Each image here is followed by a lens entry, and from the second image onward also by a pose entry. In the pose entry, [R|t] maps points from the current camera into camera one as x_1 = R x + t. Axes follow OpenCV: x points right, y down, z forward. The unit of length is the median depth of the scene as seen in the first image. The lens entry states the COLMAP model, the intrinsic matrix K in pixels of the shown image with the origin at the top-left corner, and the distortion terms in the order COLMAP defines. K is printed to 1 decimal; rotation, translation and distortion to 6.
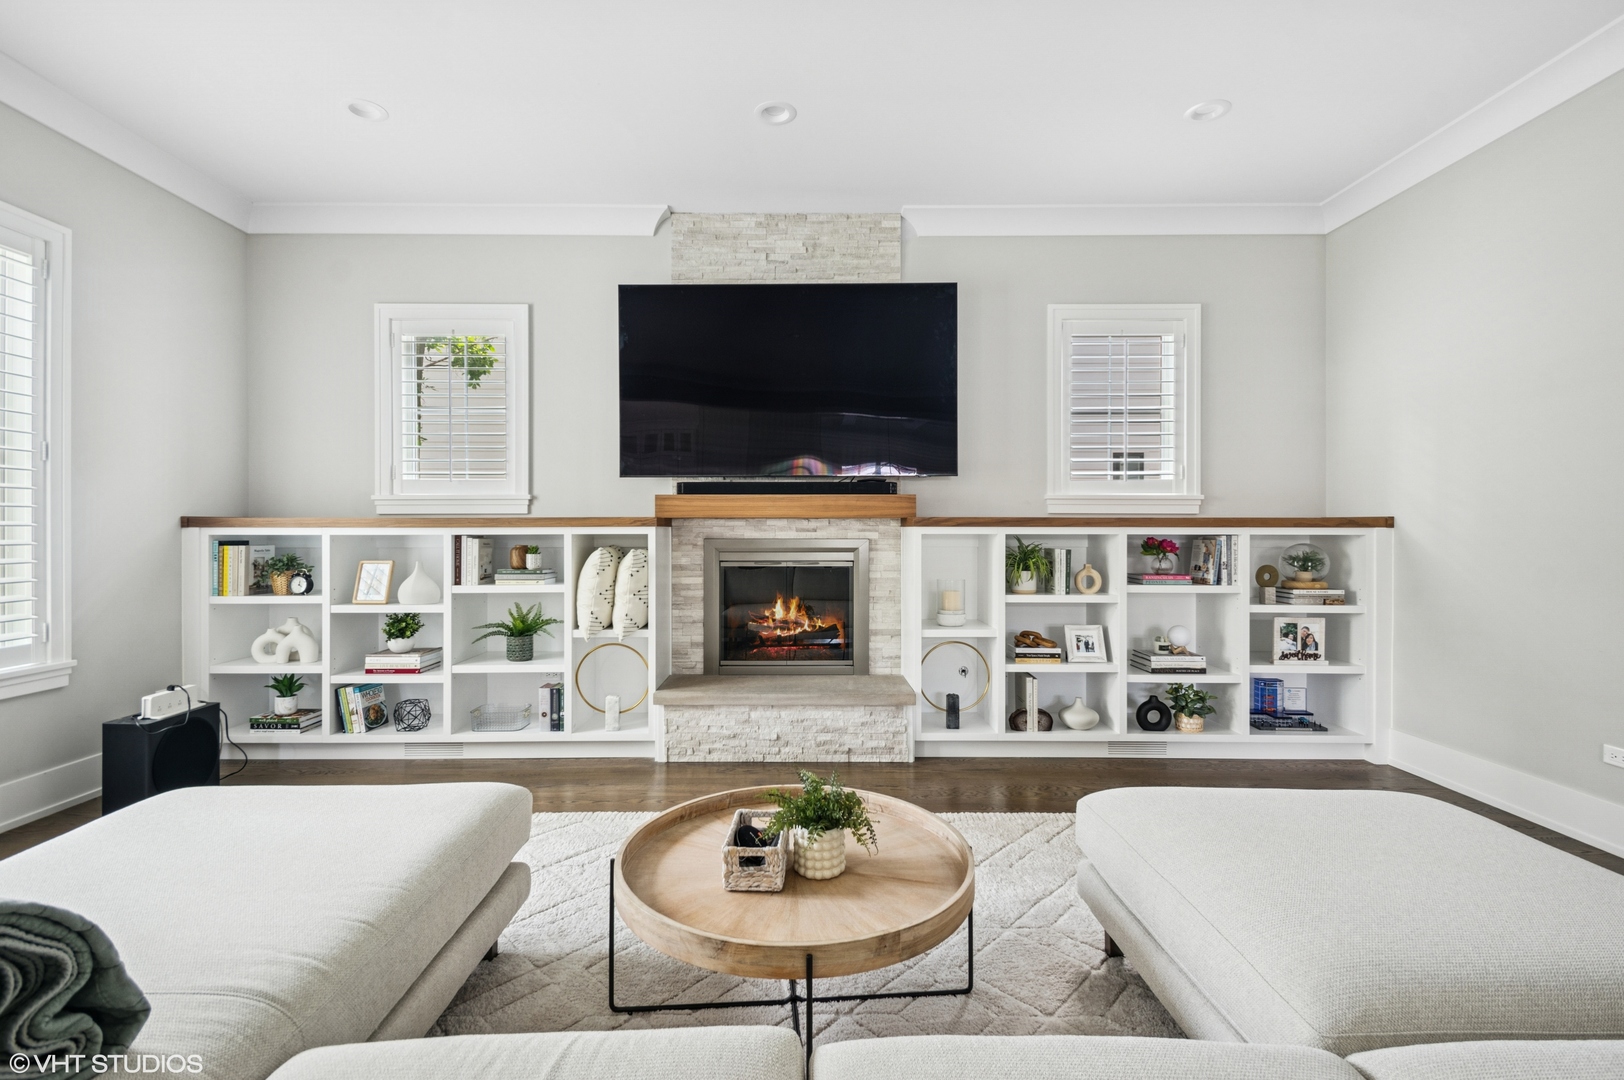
lens RADIAL K [[718.7, 0, 839.2], [0, 718.7, 530.1], [0, 0, 1]] dist [0.022749, -0.008591]
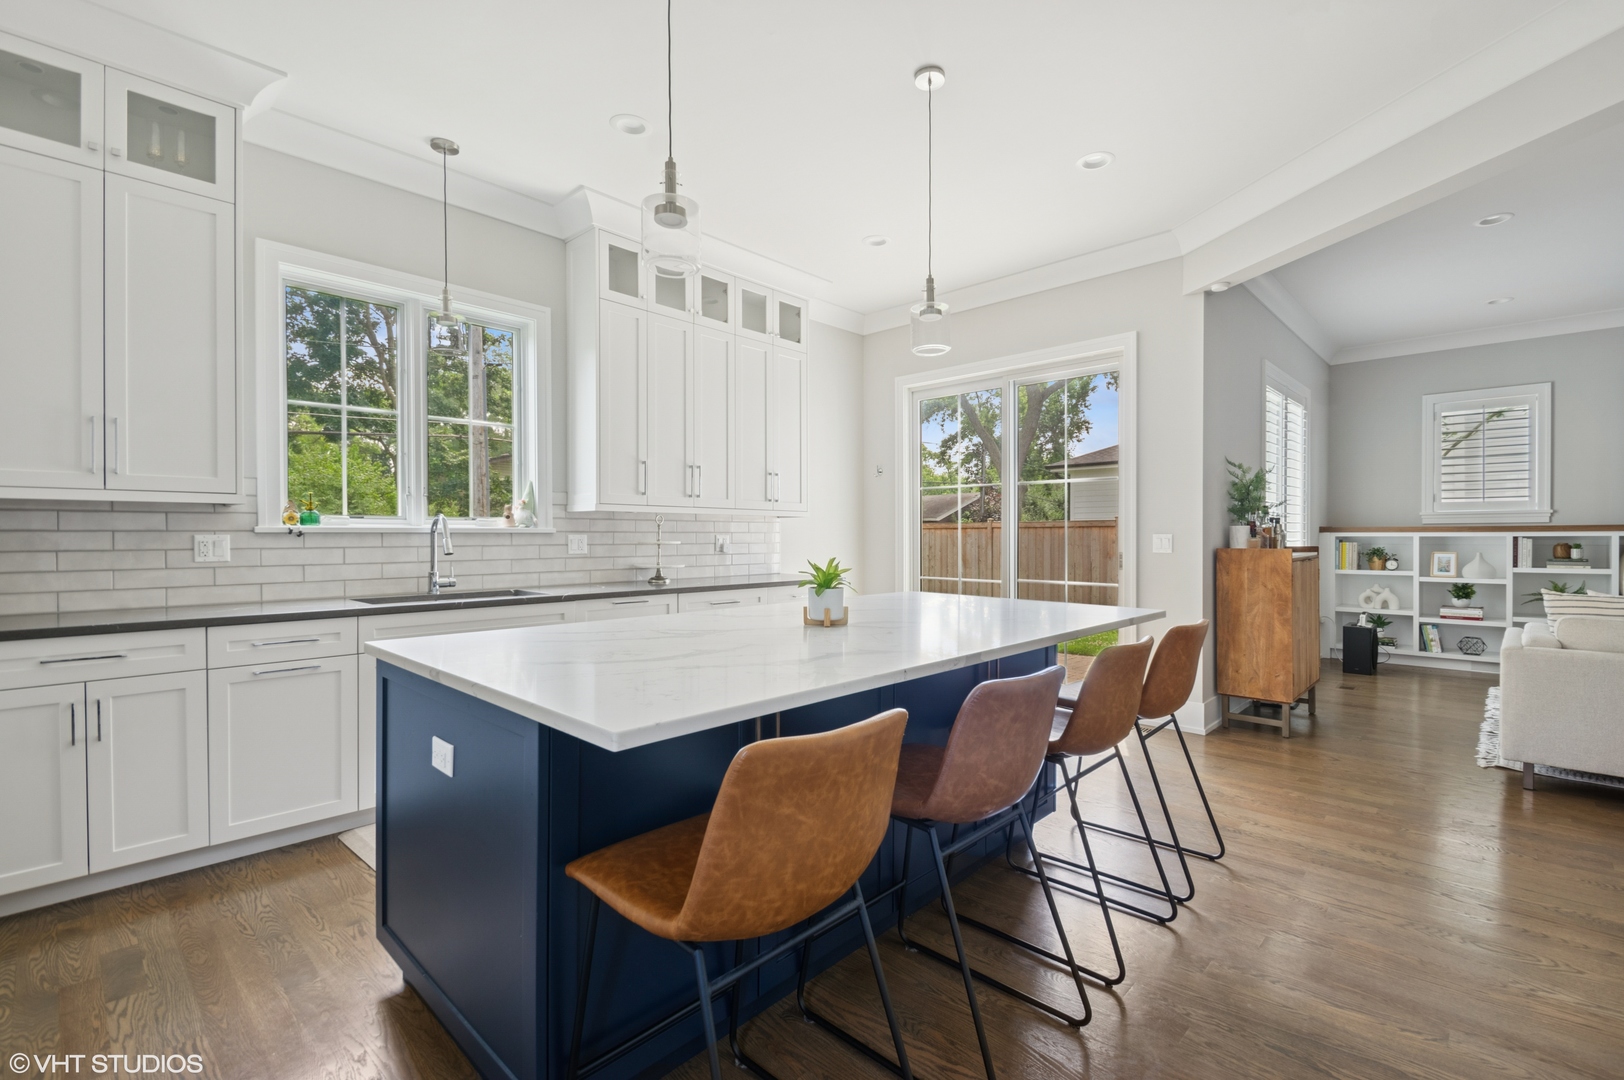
lens RADIAL K [[724.0, 0, 843.7], [0, 724.0, 539.5], [0, 0, 1]] dist [0.022177, -0.013298]
pose [[0.742683, 0.002841, -0.669637, -0.541871], [0.002604, 0.999971, 0.007131, -0.001416], [0.669638, -0.007040, 0.742655, -1.187929]]
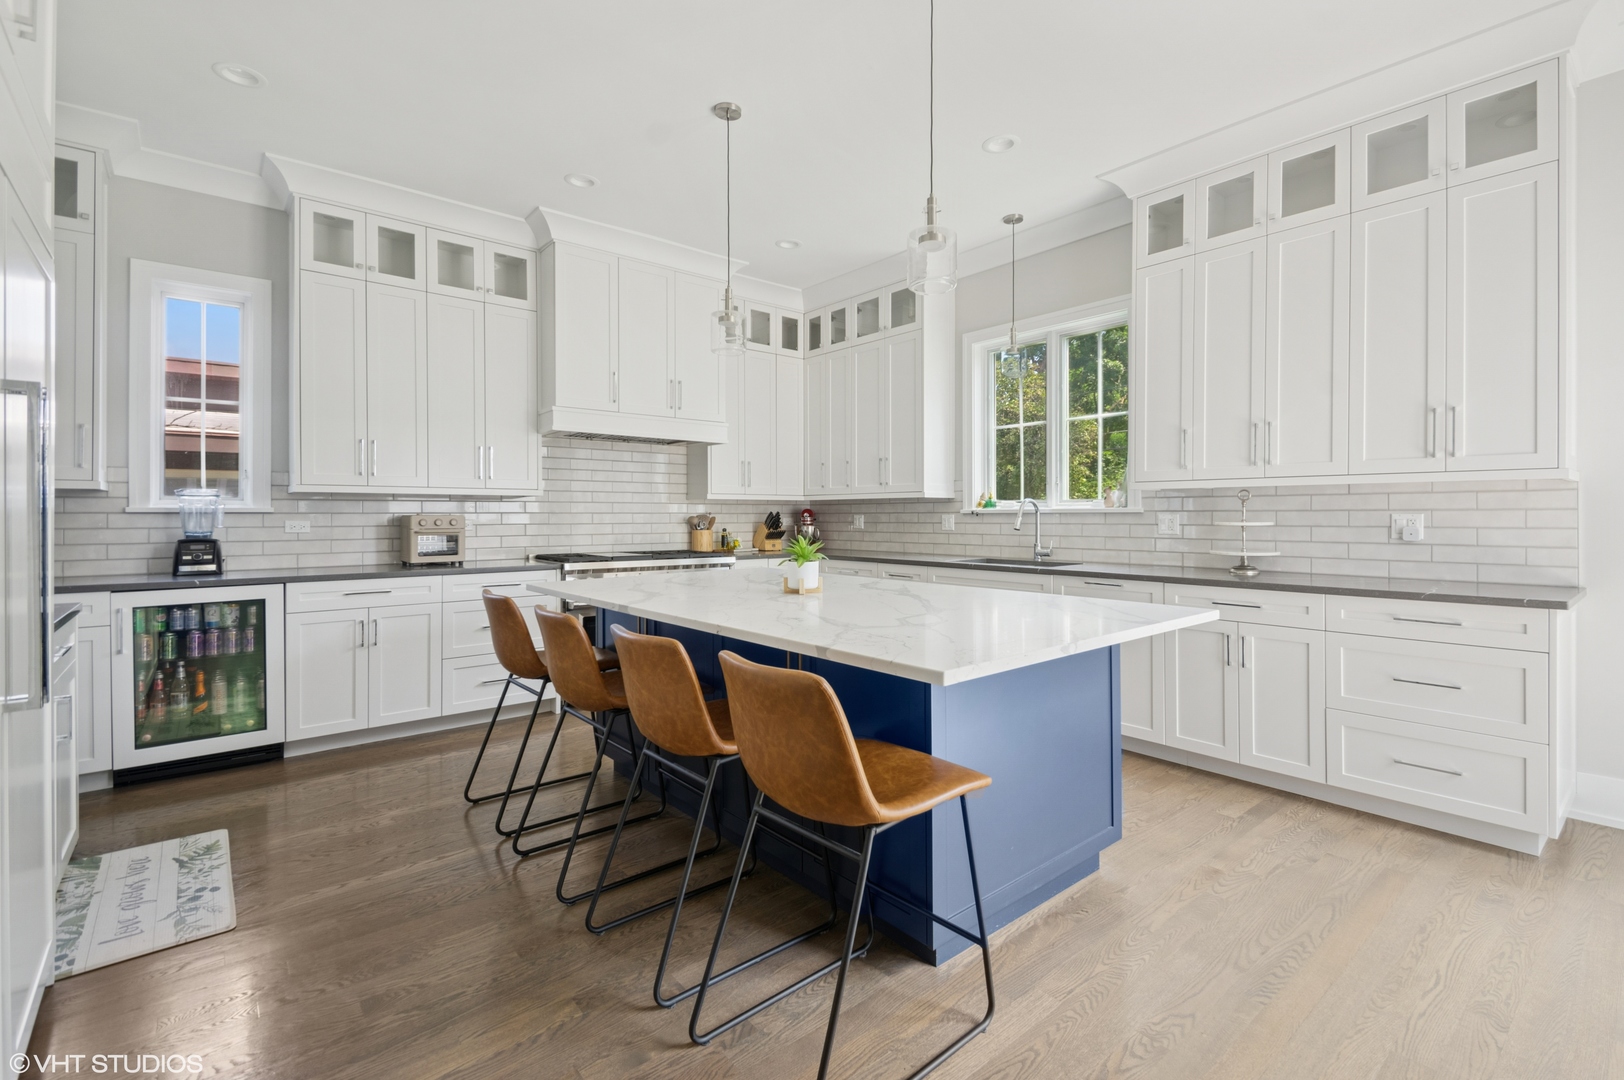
lens RADIAL K [[725.2, 0, 830.0], [0, 725.2, 520.7], [0, 0, 1]] dist [-0.000145, -0.000422]
pose [[-0.760613, 0.004462, -0.649190, -0.523519], [0.002016, 0.999988, 0.004512, 0.001860], [0.649202, 0.002123, -0.760613, -0.160733]]
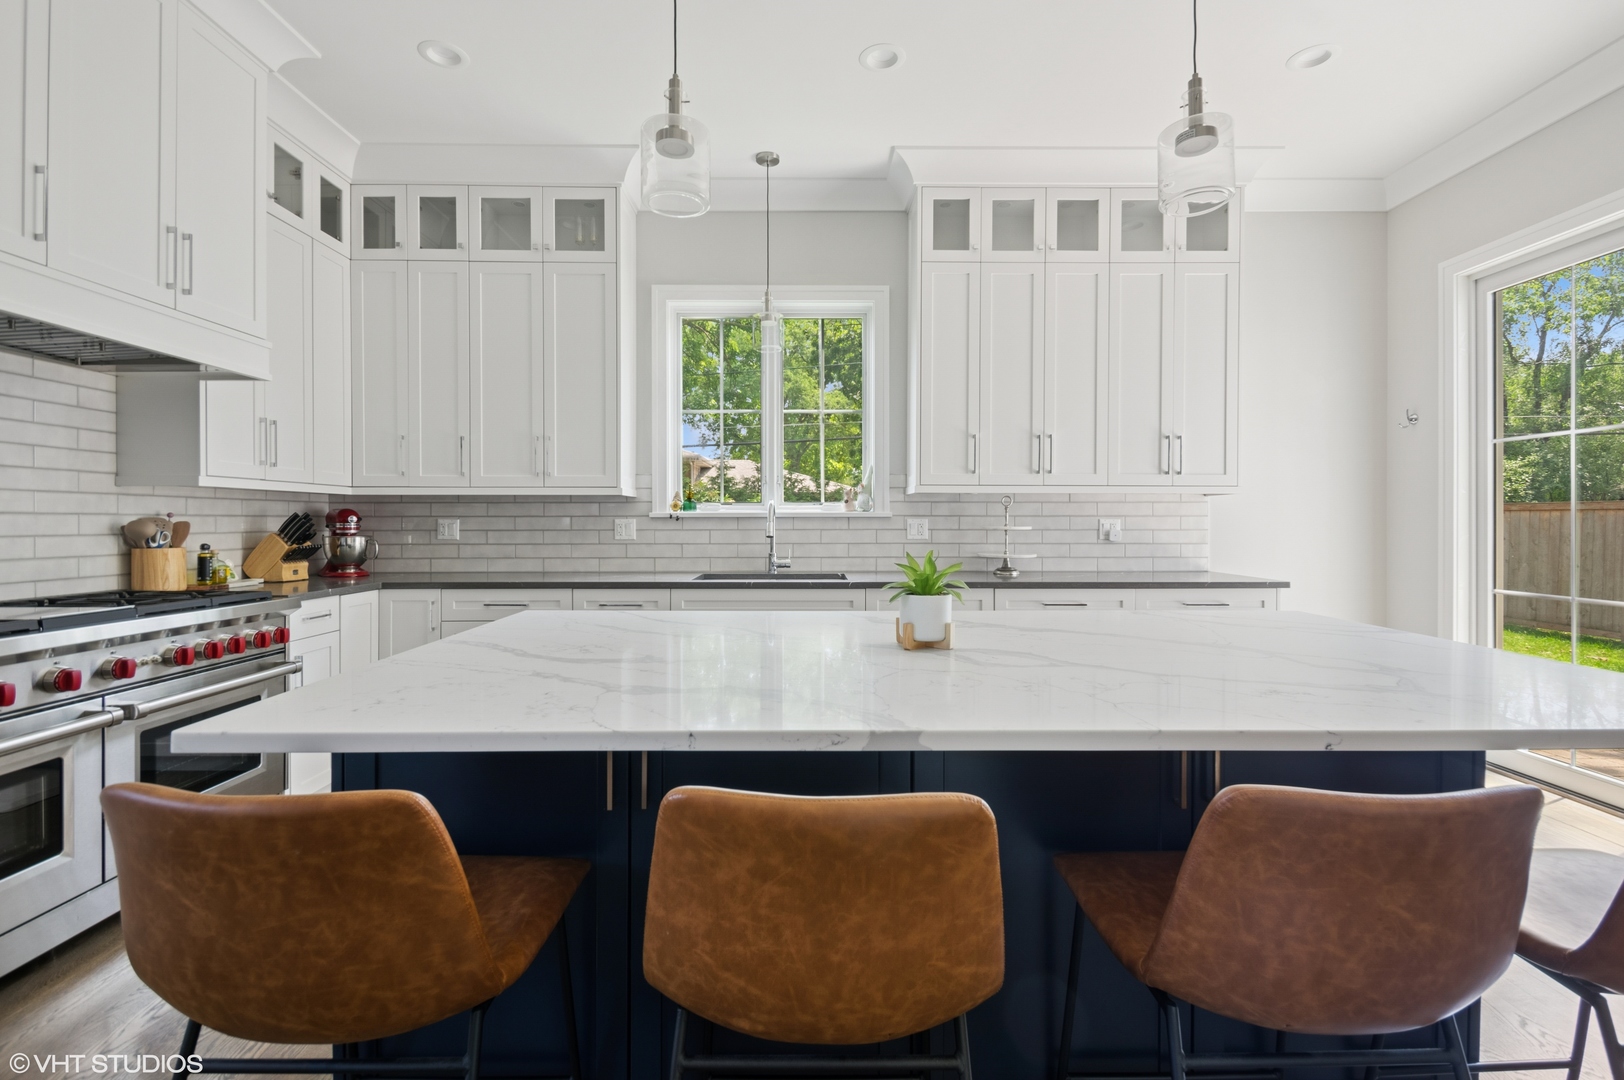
lens RADIAL K [[732.1, 0, 808.0], [0, 732.1, 523.7], [0, 0, 1]] dist [0.021351, -0.009361]
pose [[0.013179, 0.002888, -0.999909, -0.532719], [0.002392, 0.999993, 0.002920, 0.001669], [0.999910, -0.002430, 0.013172, -0.811064]]
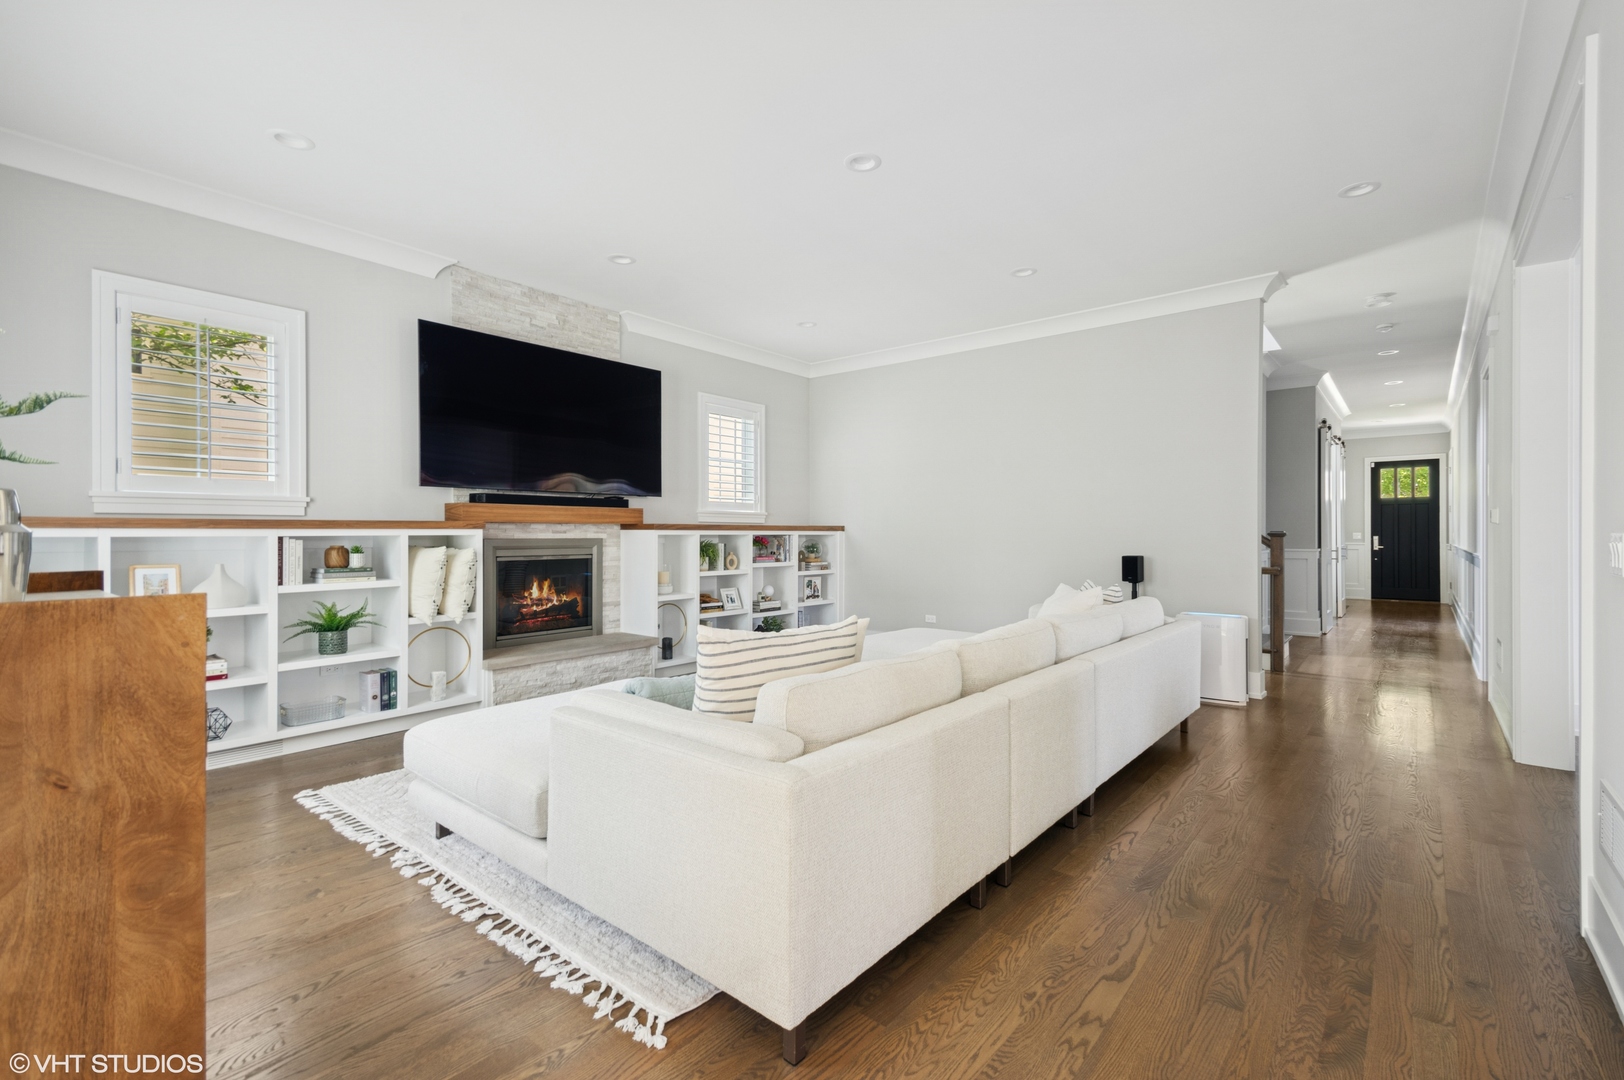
lens RADIAL K [[718.7, 0, 839.2], [0, 718.7, 530.1], [0, 0, 1]] dist [0.022749, -0.008591]
pose [[0.616411, 0.003380, 0.787417, -0.837890], [0.000876, 0.999987, -0.004978, 0.003734], [-0.787424, 0.003758, 0.616400, -0.251713]]
